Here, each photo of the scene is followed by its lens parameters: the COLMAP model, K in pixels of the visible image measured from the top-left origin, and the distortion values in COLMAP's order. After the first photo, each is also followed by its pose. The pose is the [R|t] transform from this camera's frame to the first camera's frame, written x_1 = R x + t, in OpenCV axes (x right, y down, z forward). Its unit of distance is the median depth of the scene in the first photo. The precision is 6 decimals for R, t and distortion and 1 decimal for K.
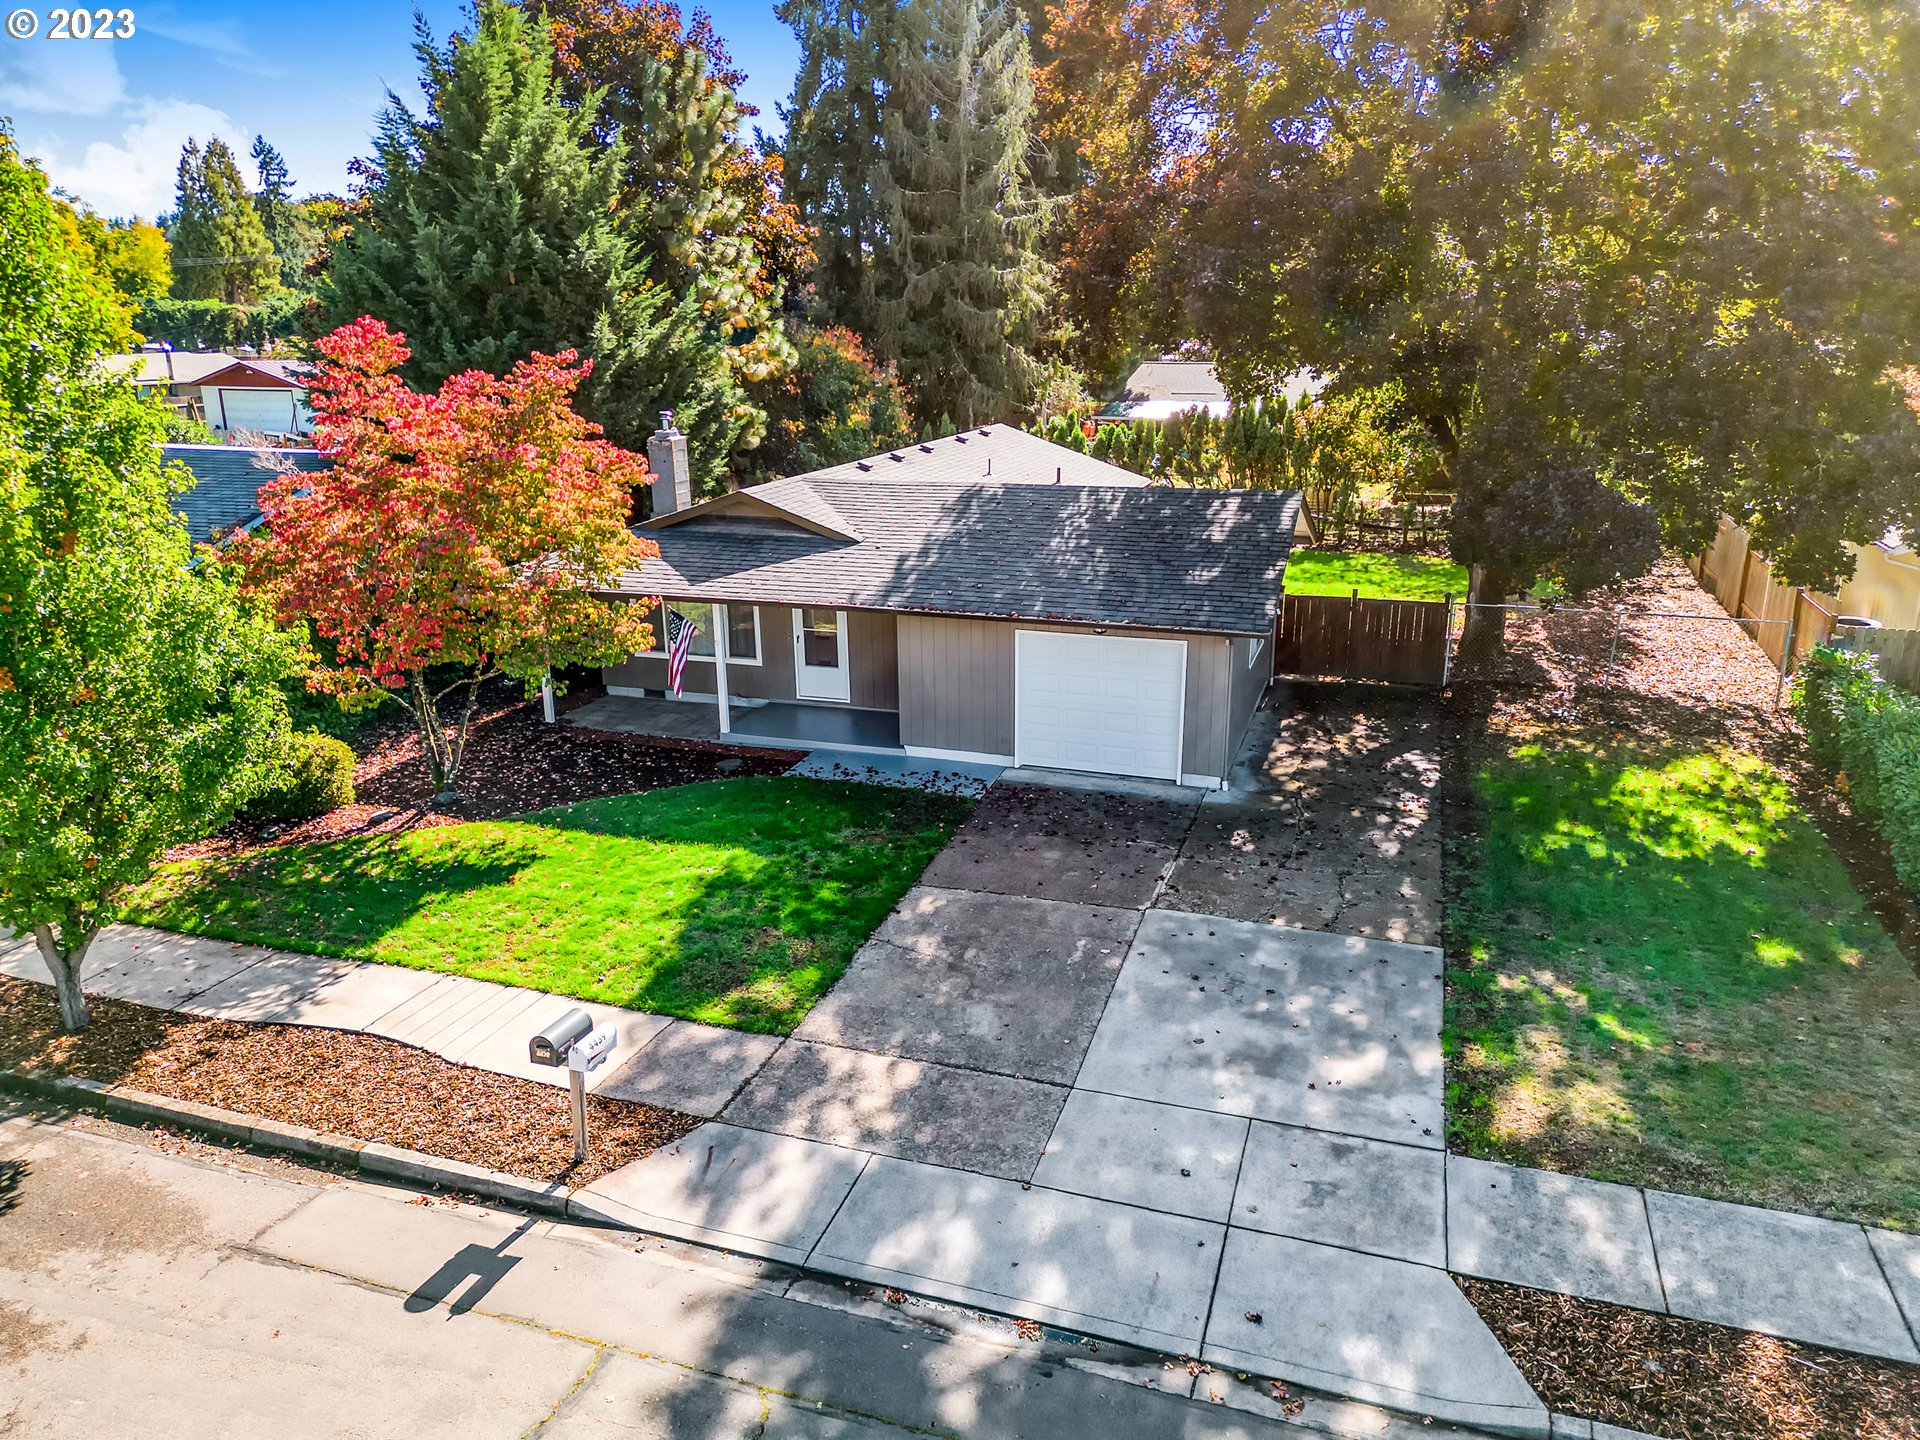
lens RADIAL K [[1328.2, 0, 960.0], [0, 1328.2, 720.0], [0, 0, 1]] dist [0.048902, -0.001962]
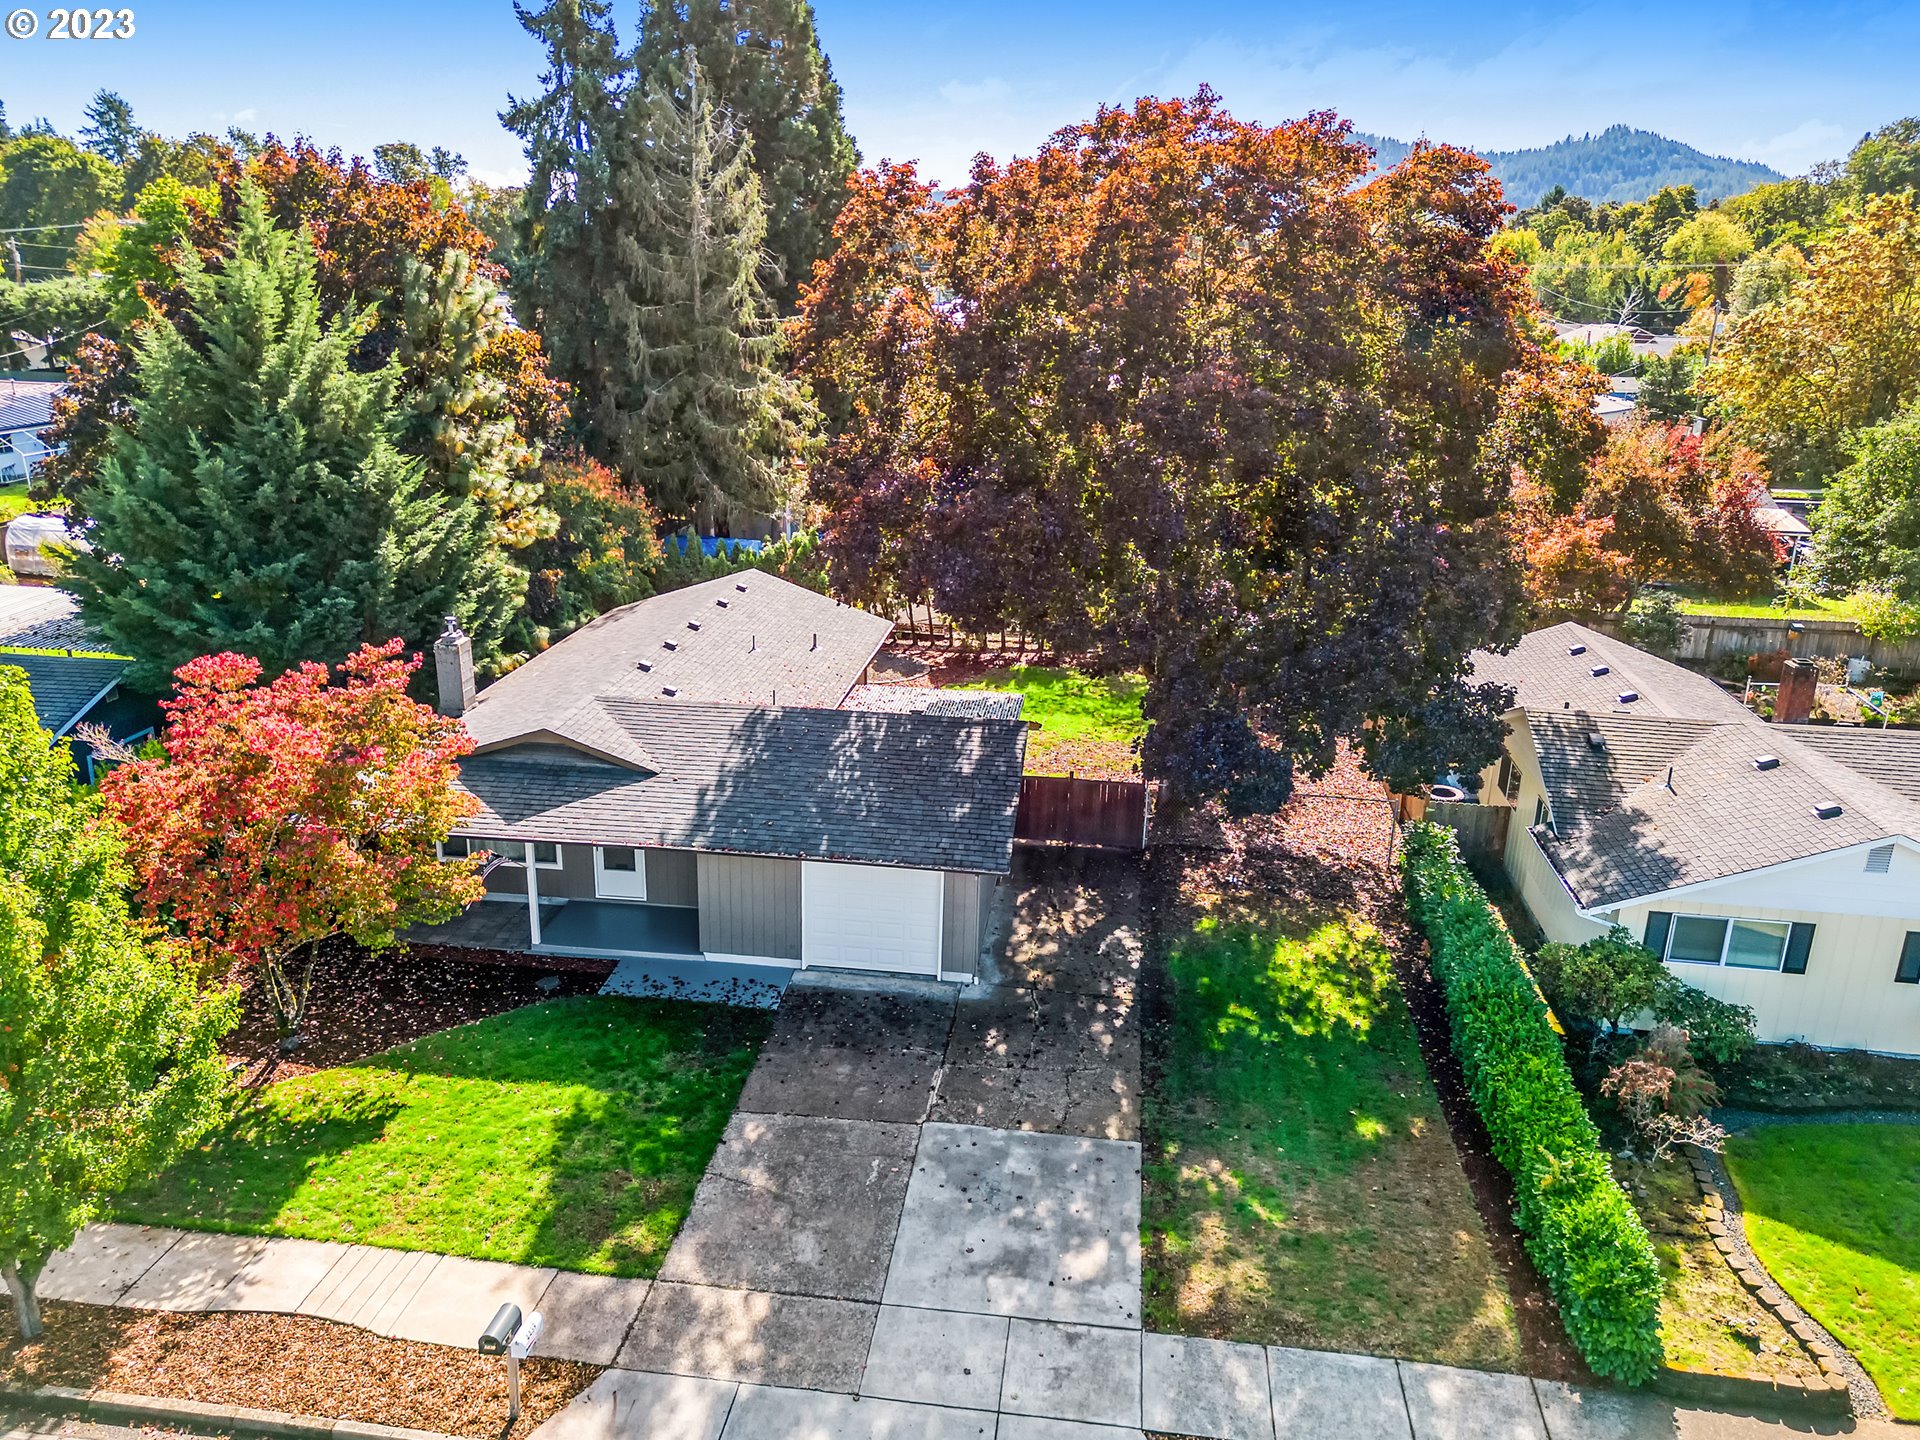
lens RADIAL K [[1376.2, 0, 955.8], [0, 1376.2, 756.5], [0, 0, 1]] dist [0.054040, -0.047439]
pose [[0.979066, -0.031124, 0.201150, -0.069112], [0.022391, 0.998711, 0.045545, -0.217783], [-0.202308, -0.040088, 0.978501, -0.230202]]
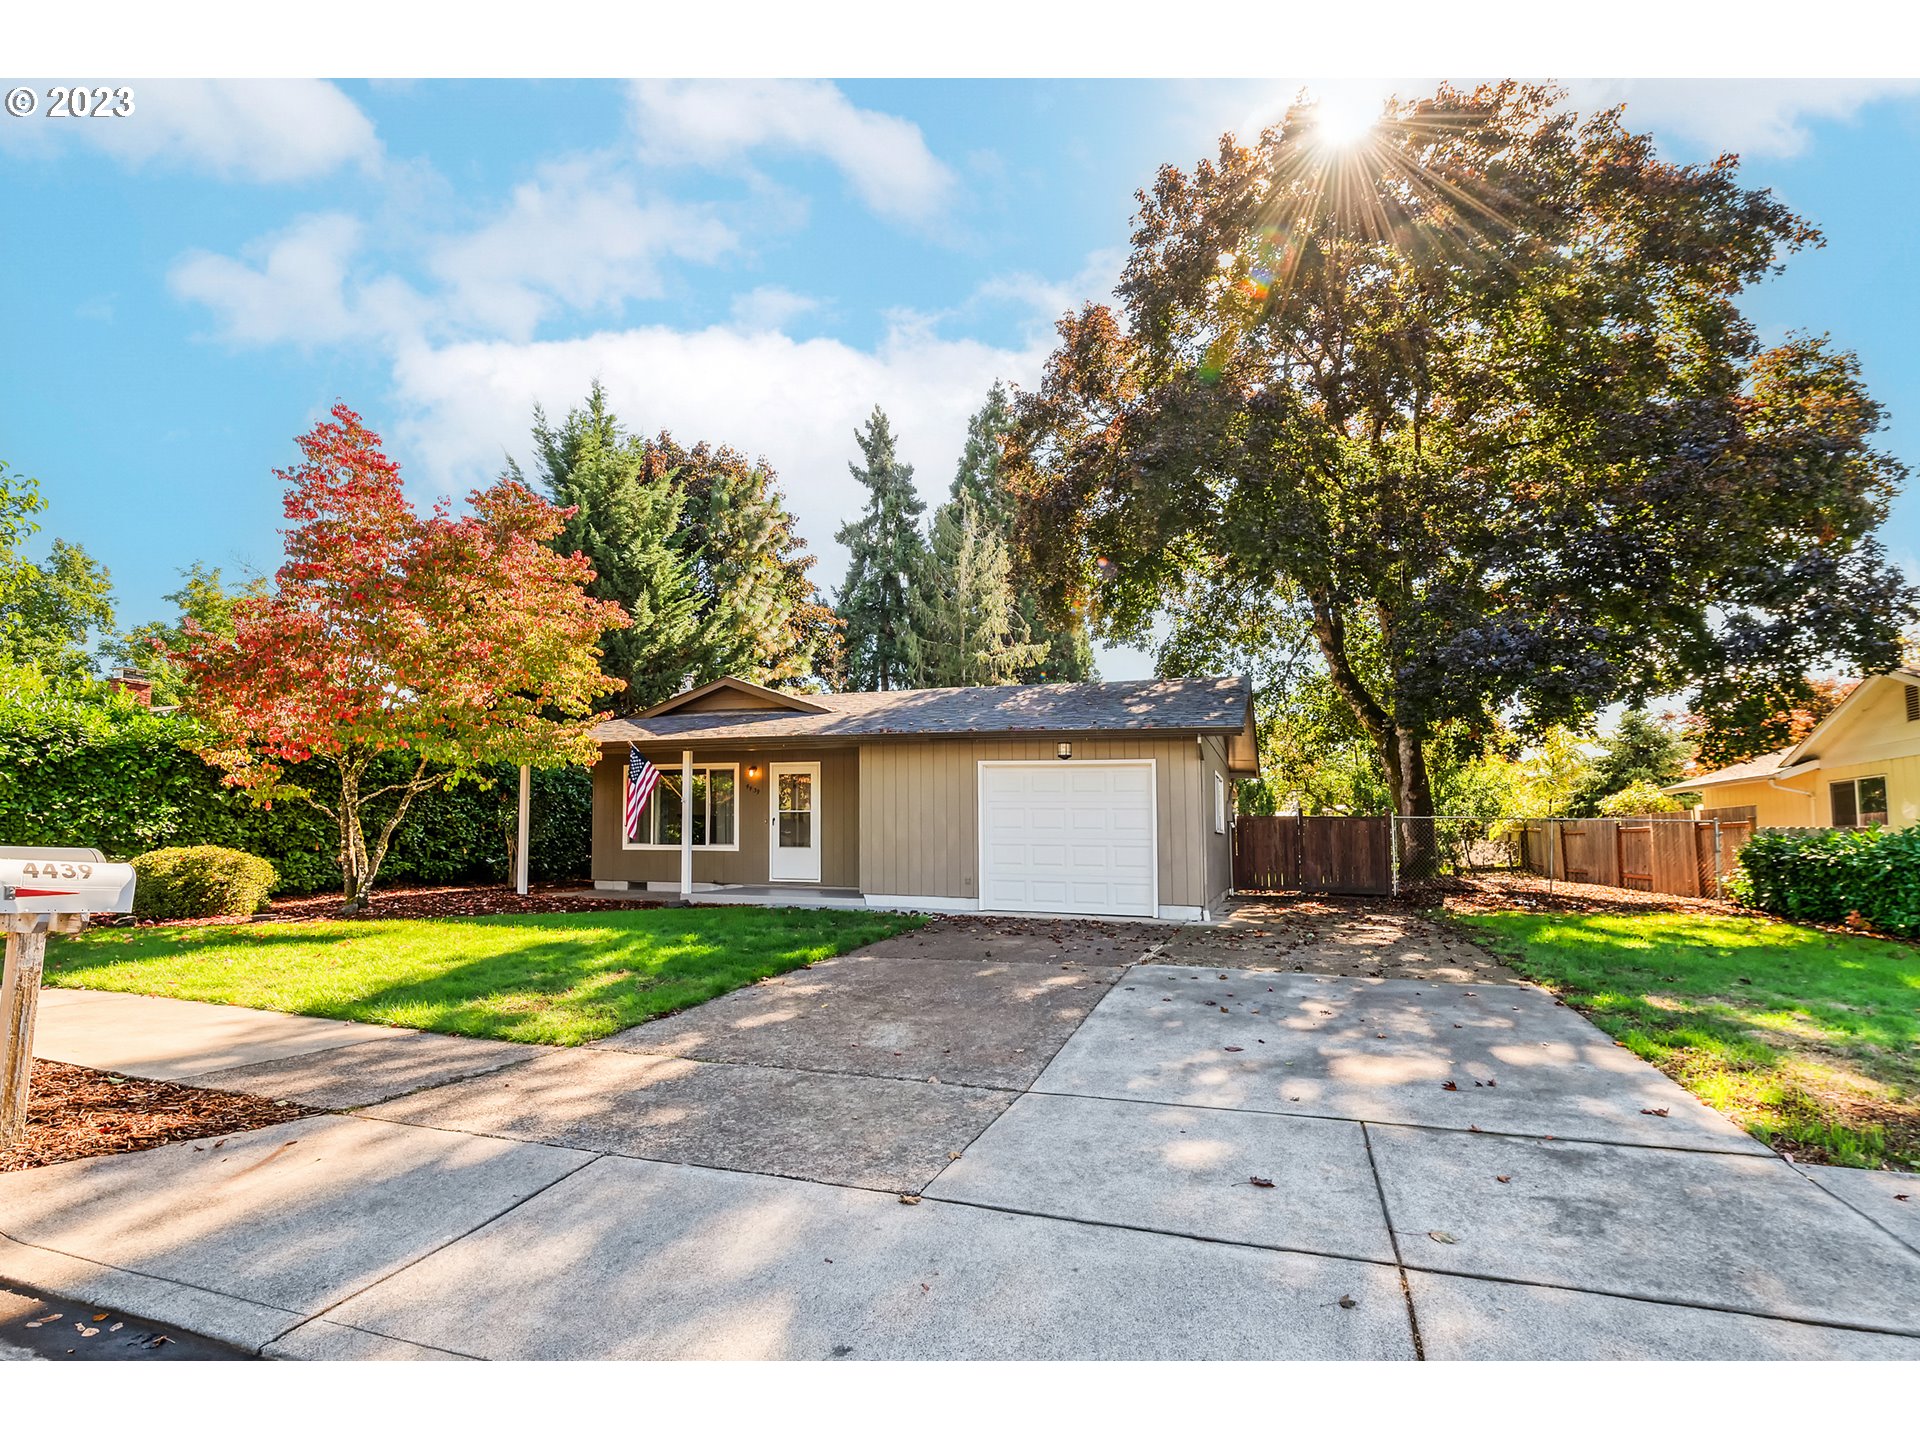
lens RADIAL K [[908.5, 0, 967.1], [0, 908.5, 803.3], [0, 0, 1]] dist [0.000965, -0.000094]
pose [[0.999957, 0.004744, -0.007986, 0.039983], [-0.007128, 0.943198, -0.332154, 0.189170], [0.005956, 0.332197, 0.943191, 0.392628]]
